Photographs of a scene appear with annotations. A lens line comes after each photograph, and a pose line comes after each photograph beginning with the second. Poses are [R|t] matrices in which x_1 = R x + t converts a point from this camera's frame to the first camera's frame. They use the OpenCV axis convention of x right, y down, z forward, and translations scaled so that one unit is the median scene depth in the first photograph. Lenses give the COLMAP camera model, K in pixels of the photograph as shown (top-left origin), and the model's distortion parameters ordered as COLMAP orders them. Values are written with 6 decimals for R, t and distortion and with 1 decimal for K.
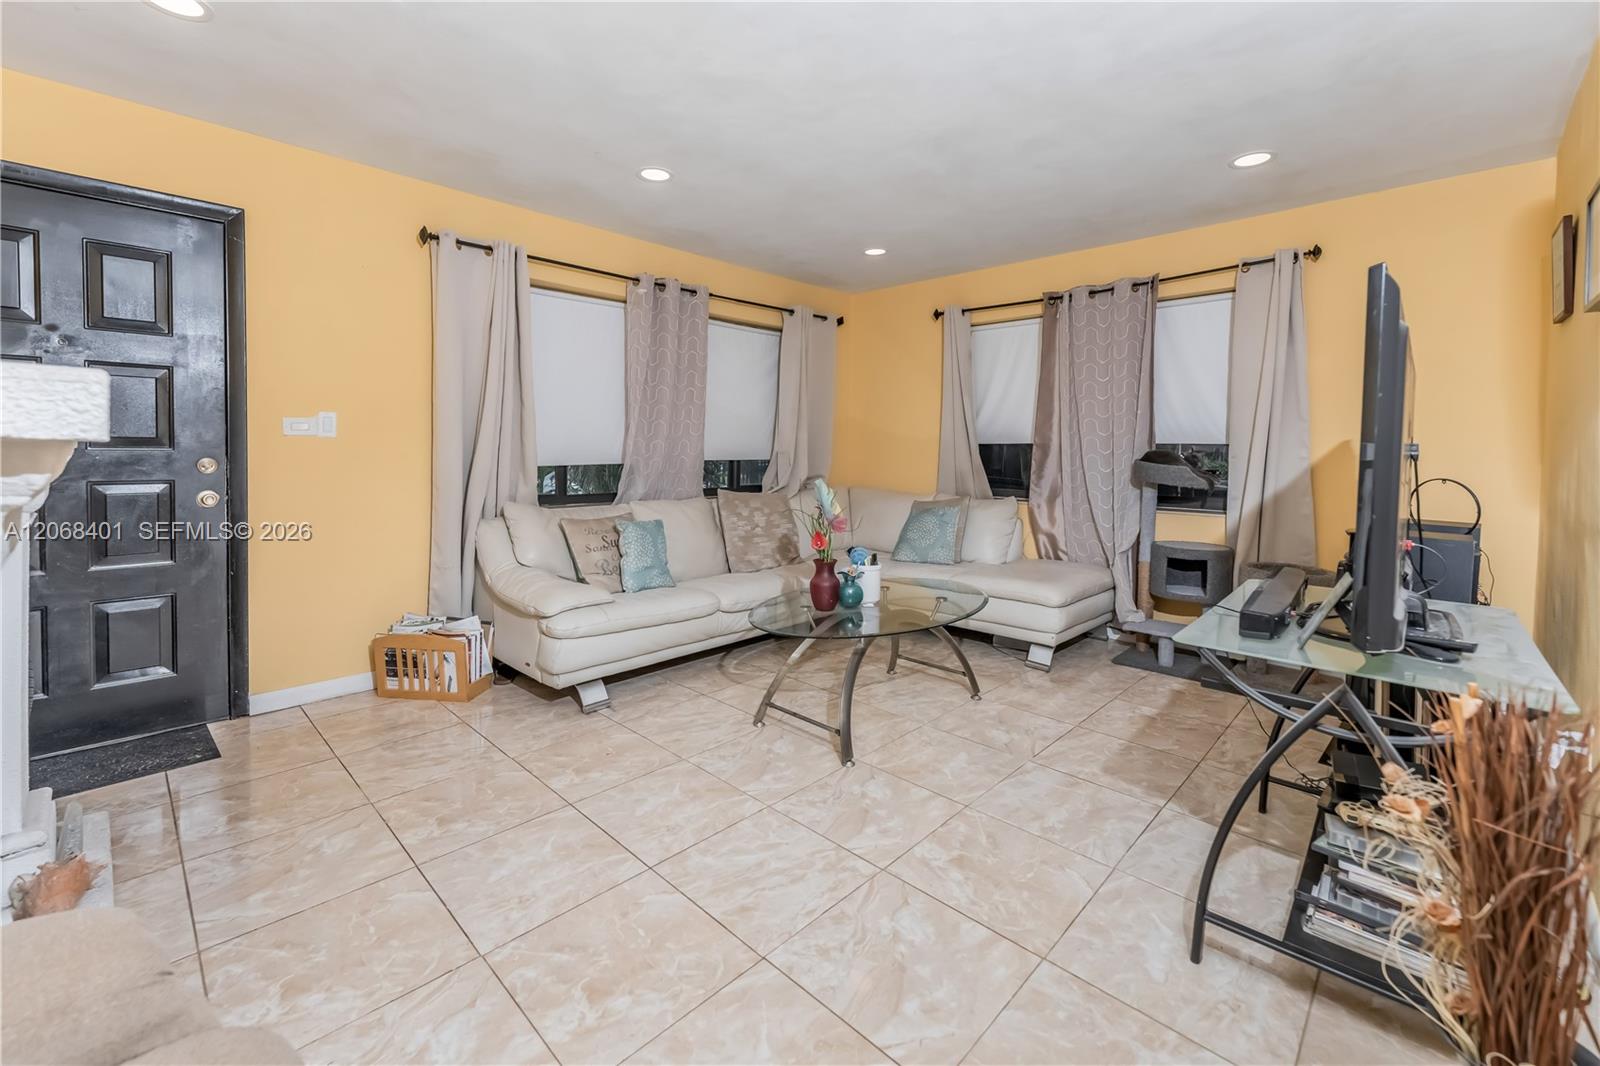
lens RADIAL K [[641.8, 0, 753.4], [0, 641.8, 641.5], [0, 0, 1]] dist [0.000046, -0.000018]
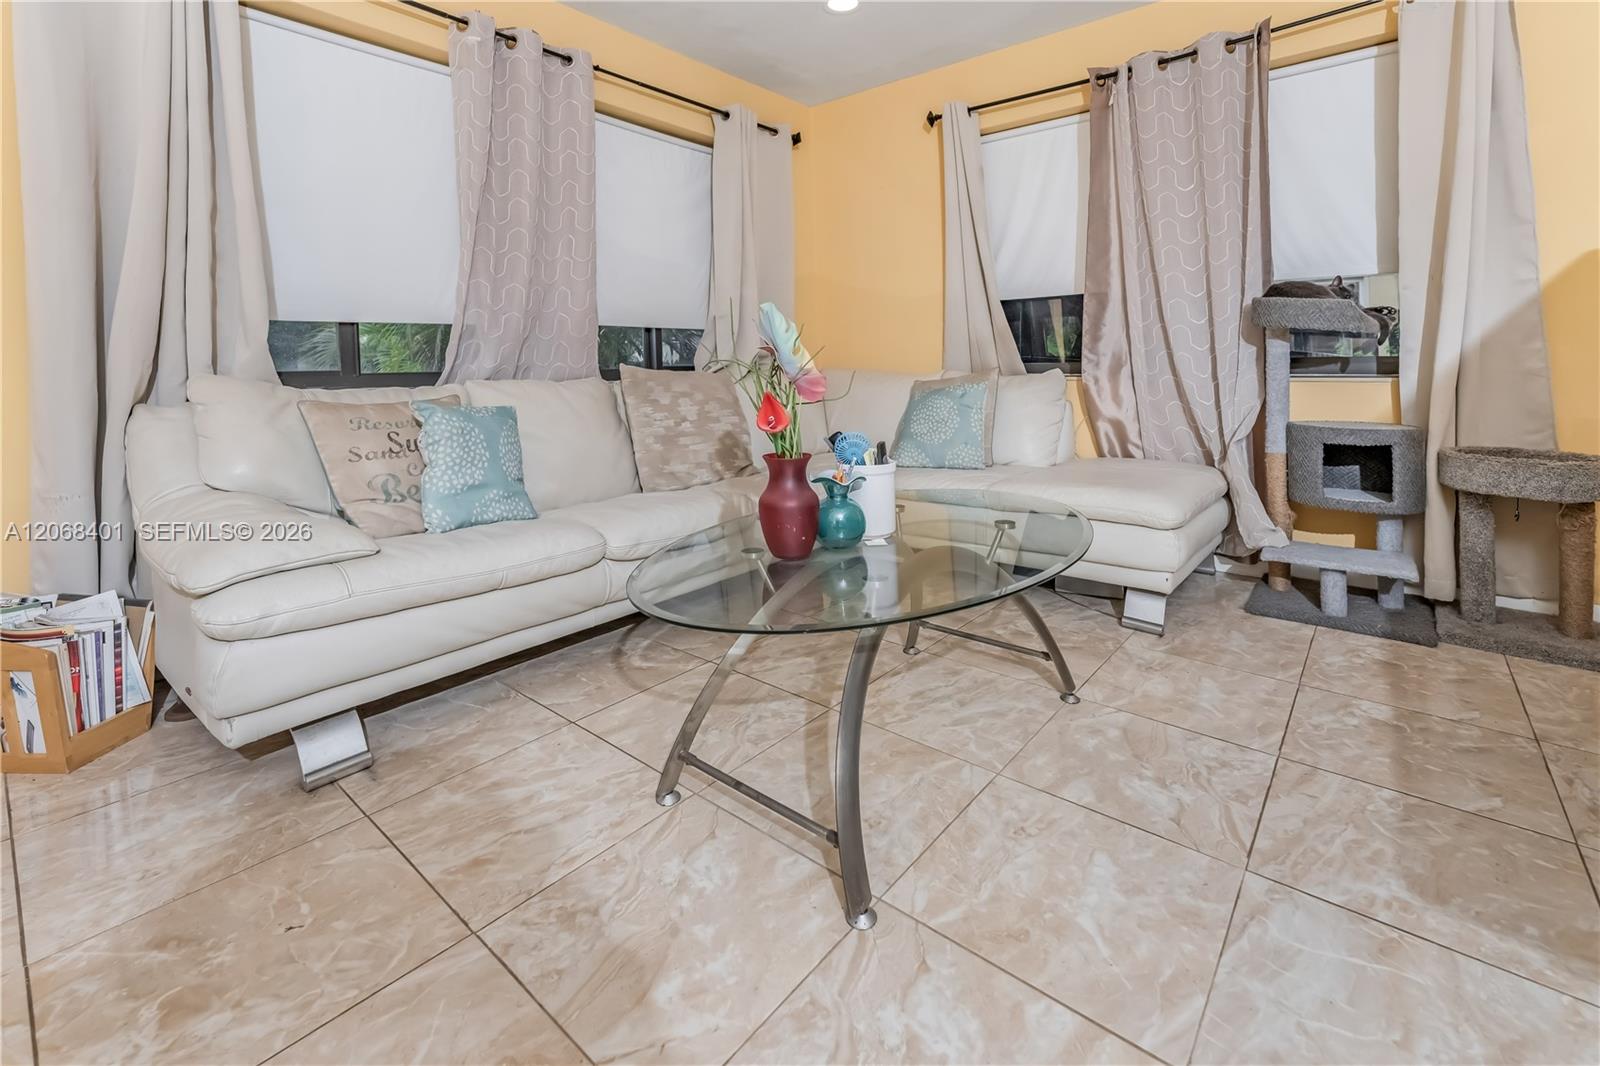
lens RADIAL K [[701.9, 0, 773.3], [0, 701.9, 451.4], [0, 0, 1]] dist [-0.000129, 0.000078]
pose [[0.996231, -0.028901, 0.081782, 0.044910], [0.042320, 0.984973, -0.167442, -0.031273], [-0.075714, 0.170272, 0.982484, 0.368572]]
